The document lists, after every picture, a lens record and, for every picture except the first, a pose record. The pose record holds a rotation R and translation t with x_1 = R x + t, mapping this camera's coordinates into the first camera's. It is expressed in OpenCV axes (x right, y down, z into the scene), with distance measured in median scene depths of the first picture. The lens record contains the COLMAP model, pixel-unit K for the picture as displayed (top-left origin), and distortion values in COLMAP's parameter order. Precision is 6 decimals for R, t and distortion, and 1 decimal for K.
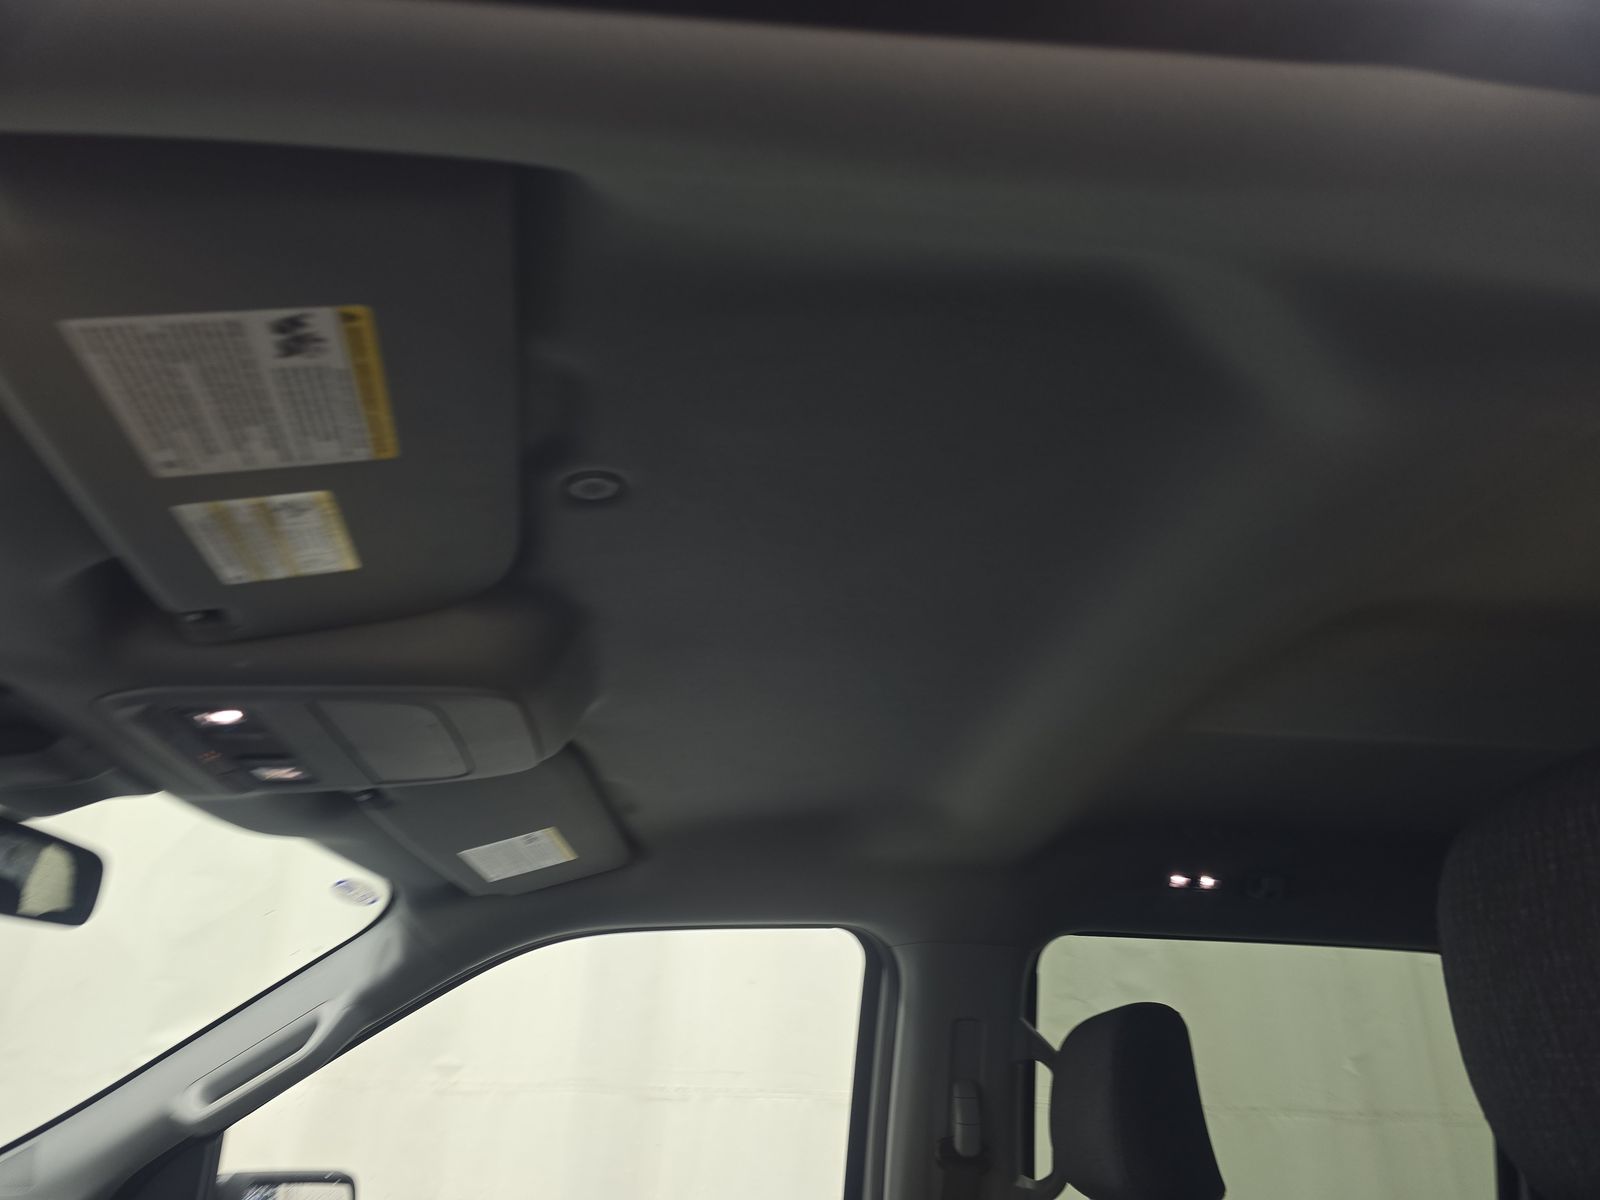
lens RADIAL K [[1085.3, 0, 830.3], [0, 1085.3, 613.0], [0, 0, 1]] dist [0.076402, -0.079462]
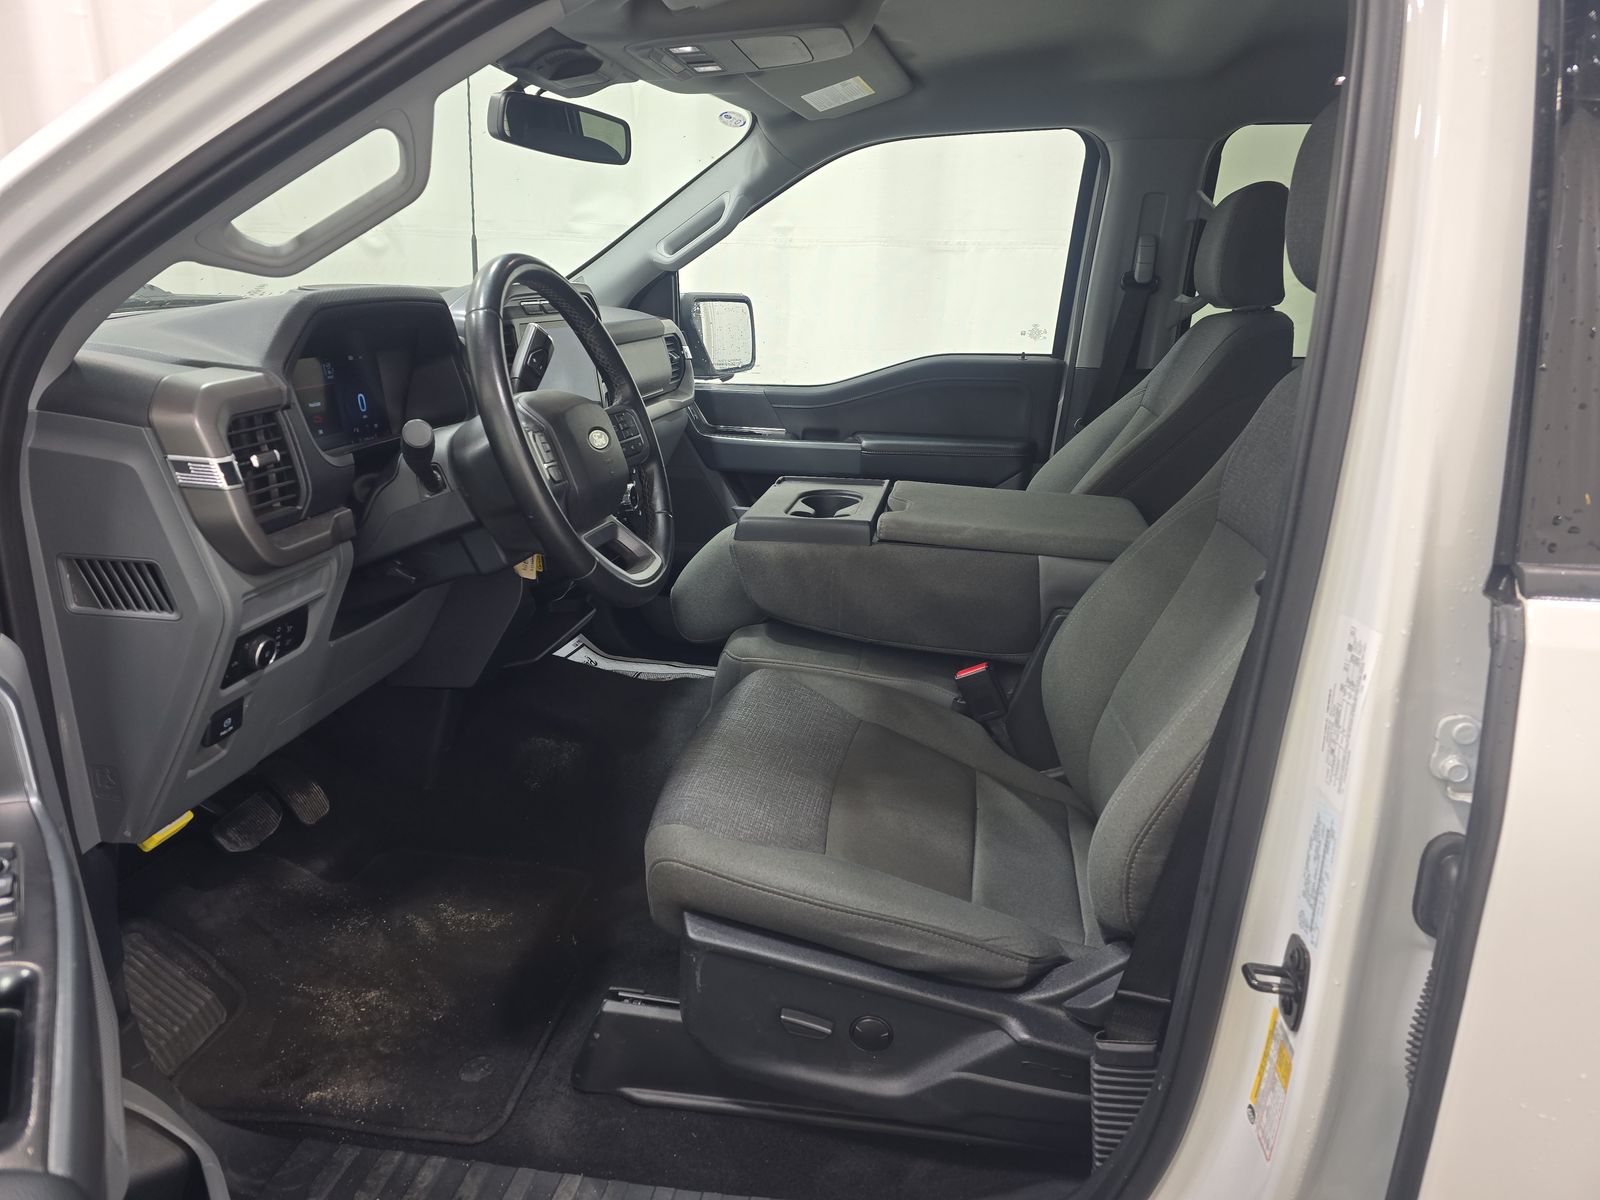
lens RADIAL K [[1140.7, 0, 809.3], [0, 1140.7, 607.4], [0, 0, 1]] dist [-0.001328, -0.016406]
pose [[0.966038, 0.066573, -0.249676, 0.102162], [0.114318, 0.756429, 0.644008, -0.232913], [0.231735, -0.650679, 0.723129, -0.533198]]
